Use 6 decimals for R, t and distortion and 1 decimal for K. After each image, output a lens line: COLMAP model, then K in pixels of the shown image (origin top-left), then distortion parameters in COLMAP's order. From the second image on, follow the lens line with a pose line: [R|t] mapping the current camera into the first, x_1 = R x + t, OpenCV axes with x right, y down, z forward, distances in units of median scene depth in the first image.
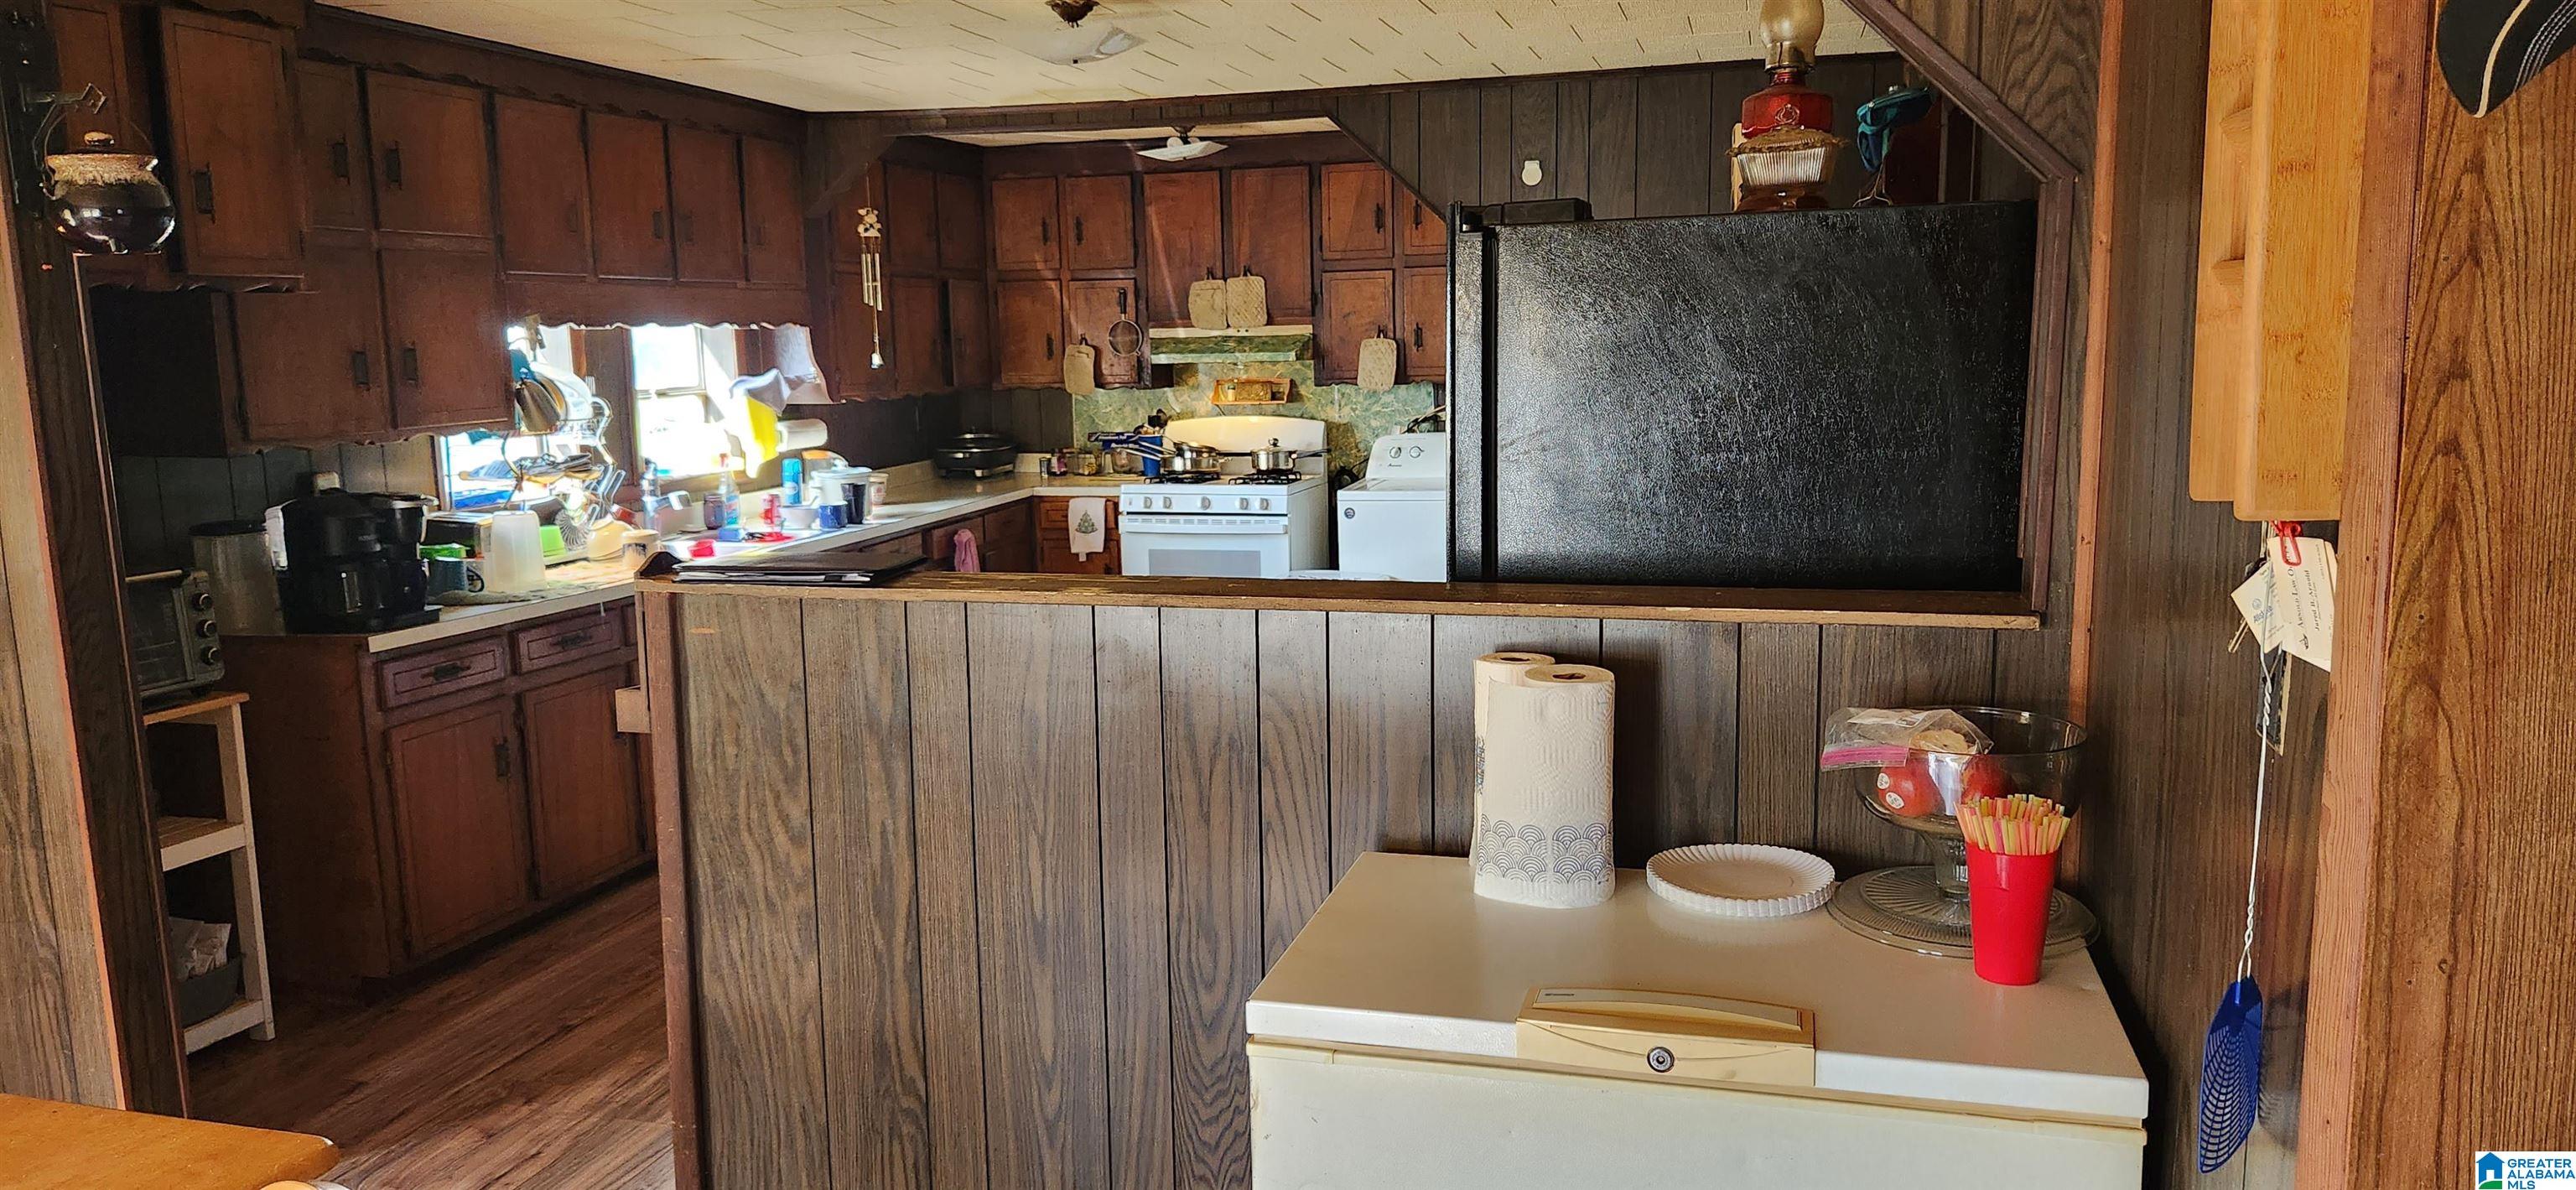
lens RADIAL K [[1703.1, 0, 1289.2], [0, 1703.1, 543.2], [0, 0, 1]] dist [0.058100, -0.058386]
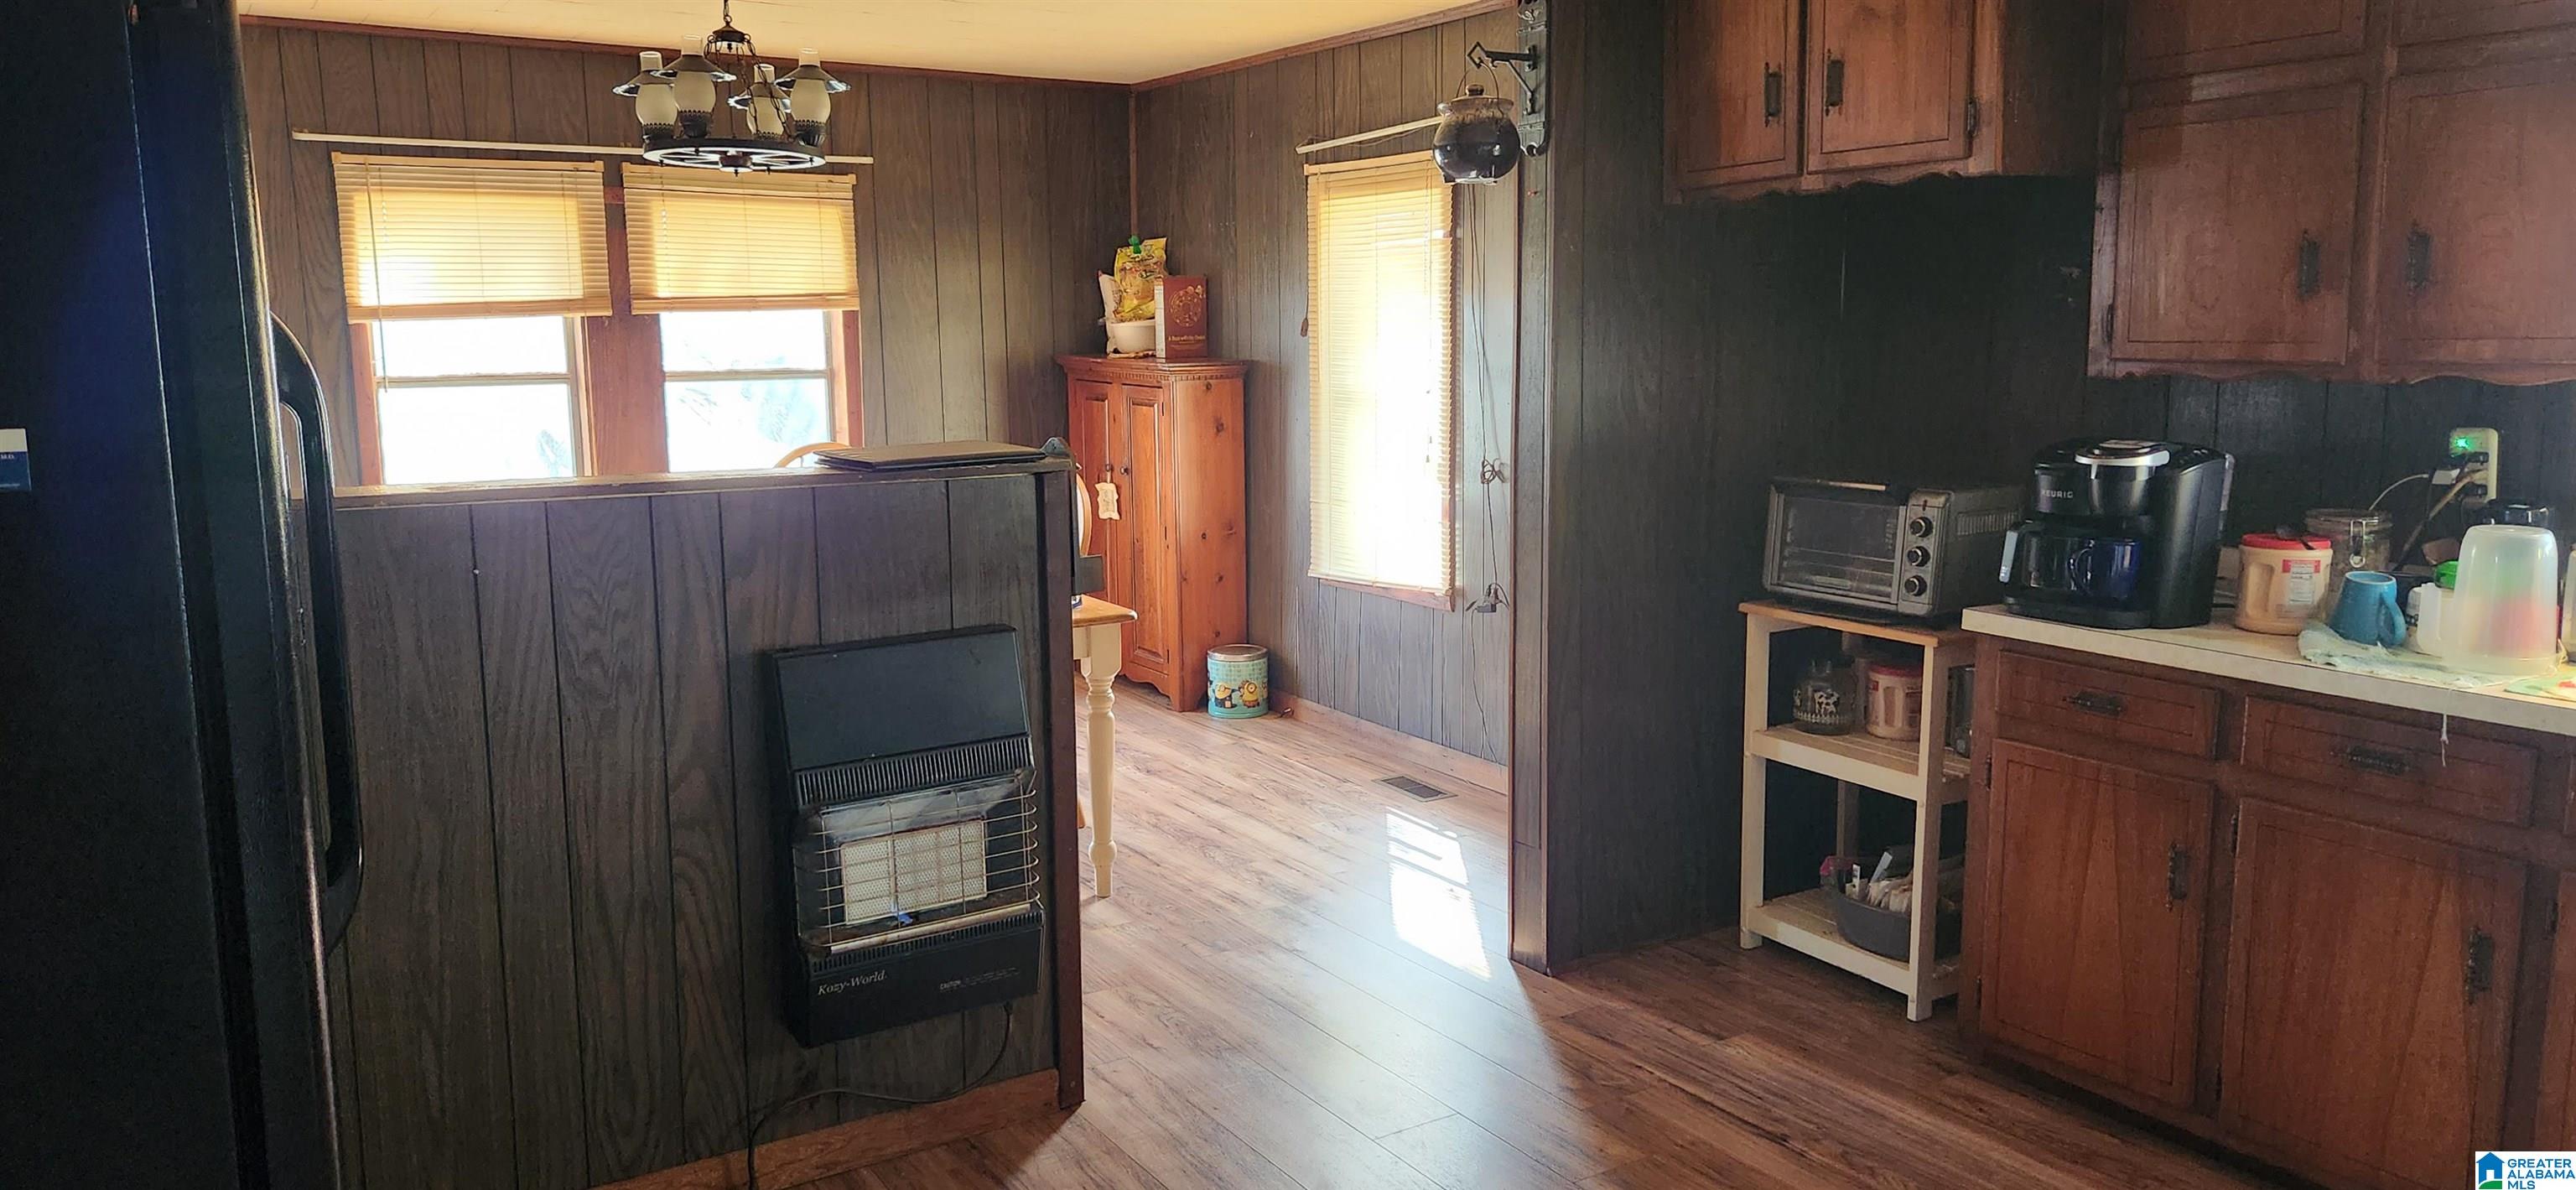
lens RADIAL K [[1703.1, 0, 1289.2], [0, 1703.1, 543.2], [0, 0, 1]] dist [0.058100, -0.058386]
pose [[-0.657175, 0.117843, -0.744469, 0.259841], [-0.071502, 0.973502, 0.217214, -0.125487], [0.750339, 0.195979, -0.631335, 1.268118]]
